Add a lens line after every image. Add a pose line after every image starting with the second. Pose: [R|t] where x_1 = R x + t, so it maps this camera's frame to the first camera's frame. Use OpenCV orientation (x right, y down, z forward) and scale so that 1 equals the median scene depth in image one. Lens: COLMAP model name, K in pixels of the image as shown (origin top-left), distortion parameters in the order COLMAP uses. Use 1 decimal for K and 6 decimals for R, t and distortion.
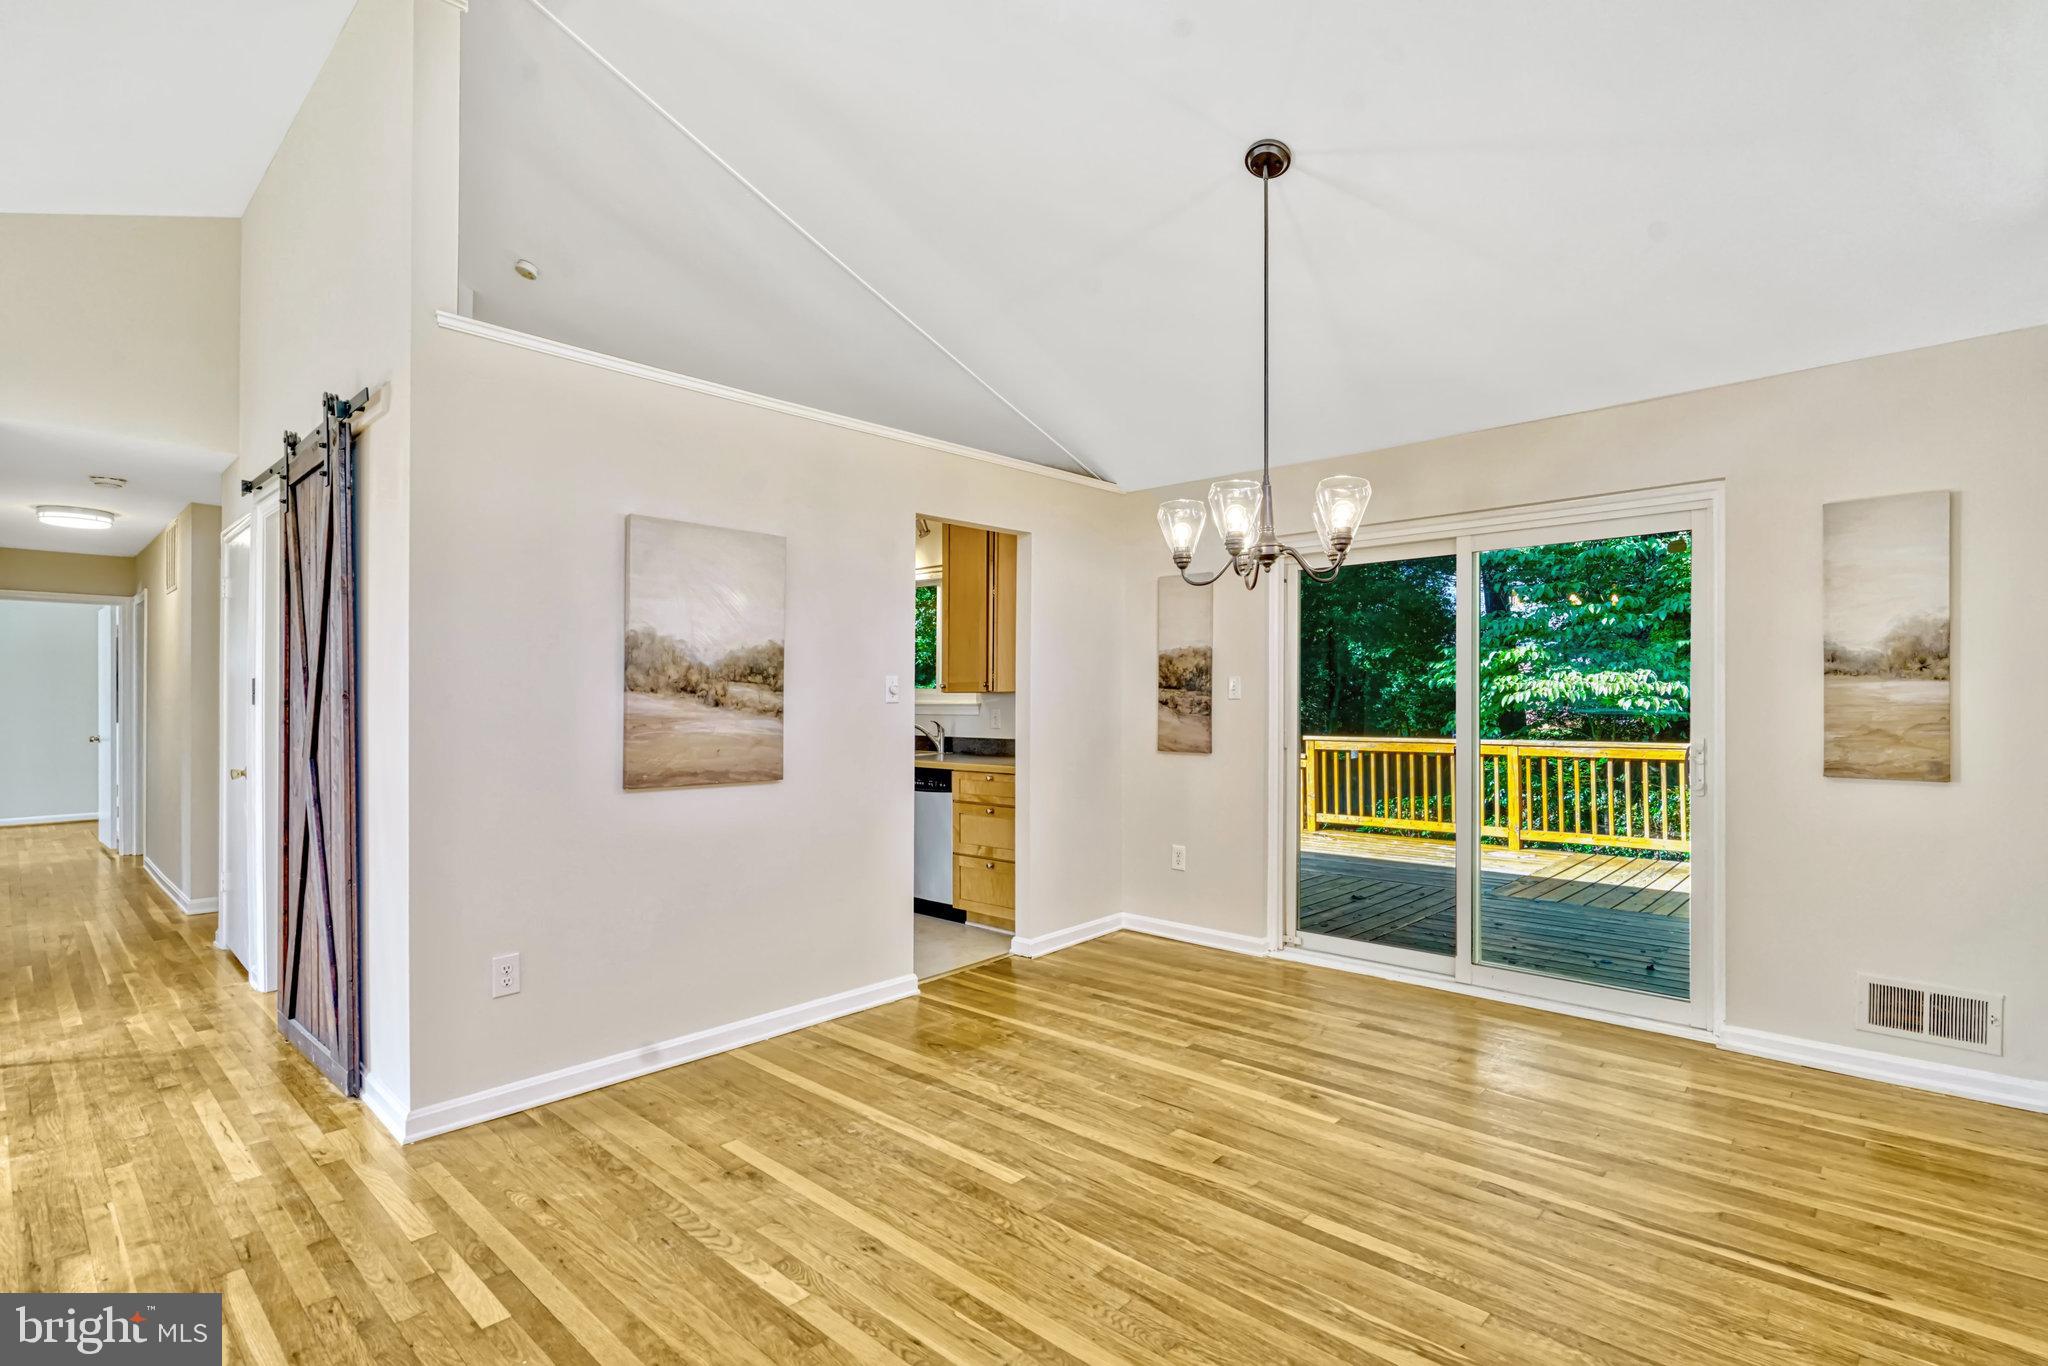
lens RADIAL K [[969.7, 0, 1002.7], [0, 969.7, 690.2], [0, 0, 1]] dist [-0.001239, 0.000470]
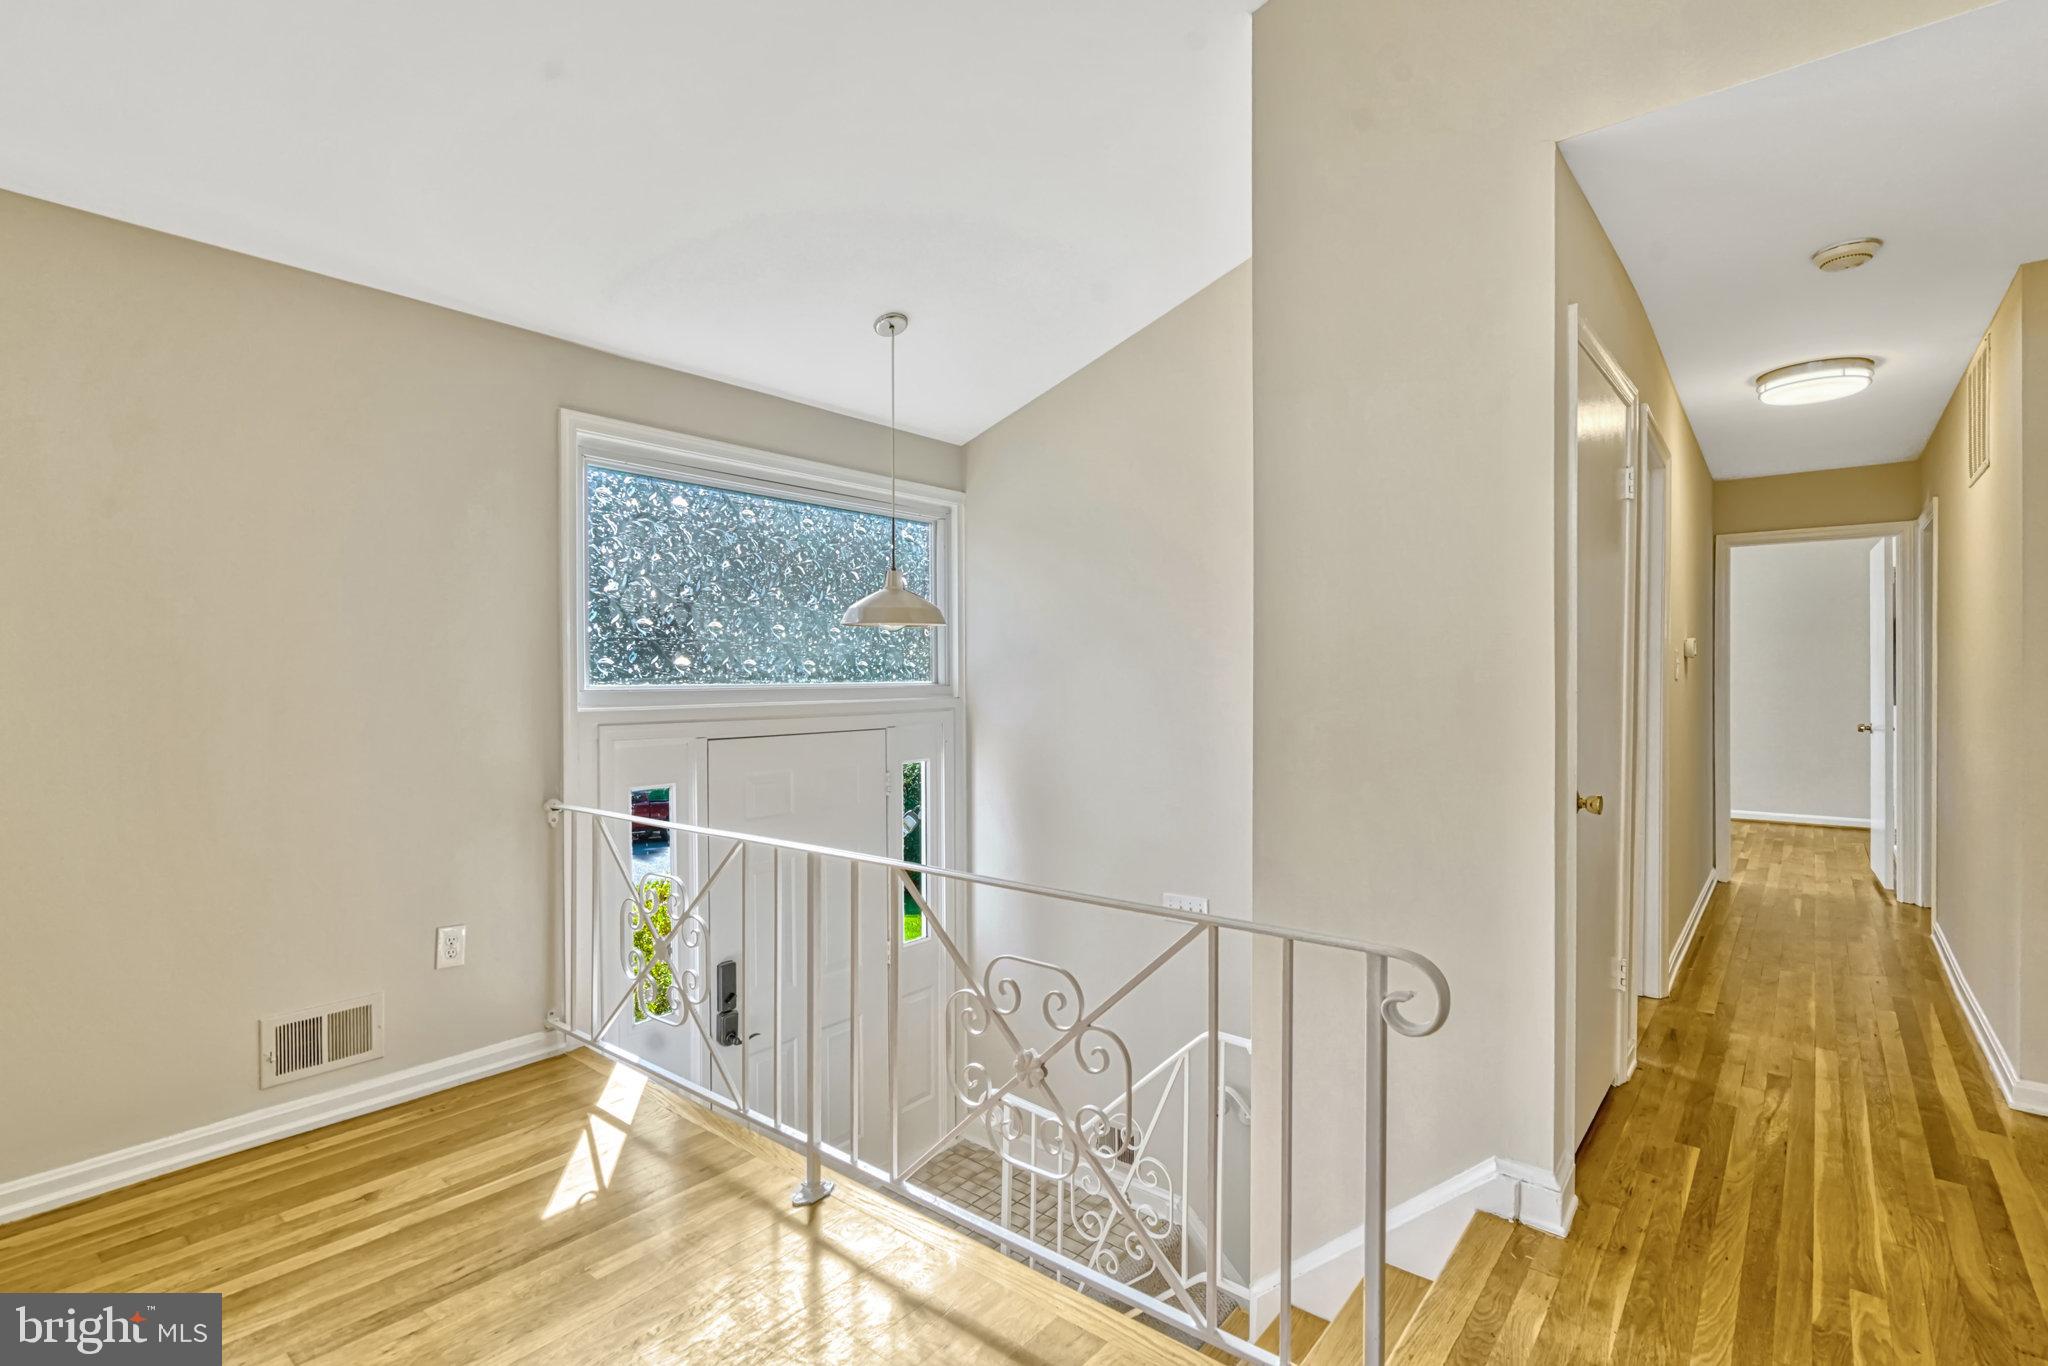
lens RADIAL K [[946.7, 0, 998.0], [0, 946.7, 675.7], [0, 0, 1]] dist [-0.002628, -0.000218]
pose [[0.053997, 0.003443, -0.998535, -0.617478], [0.006854, 0.999969, 0.003819, 0.012852], [0.998518, -0.007050, 0.053971, 0.726134]]
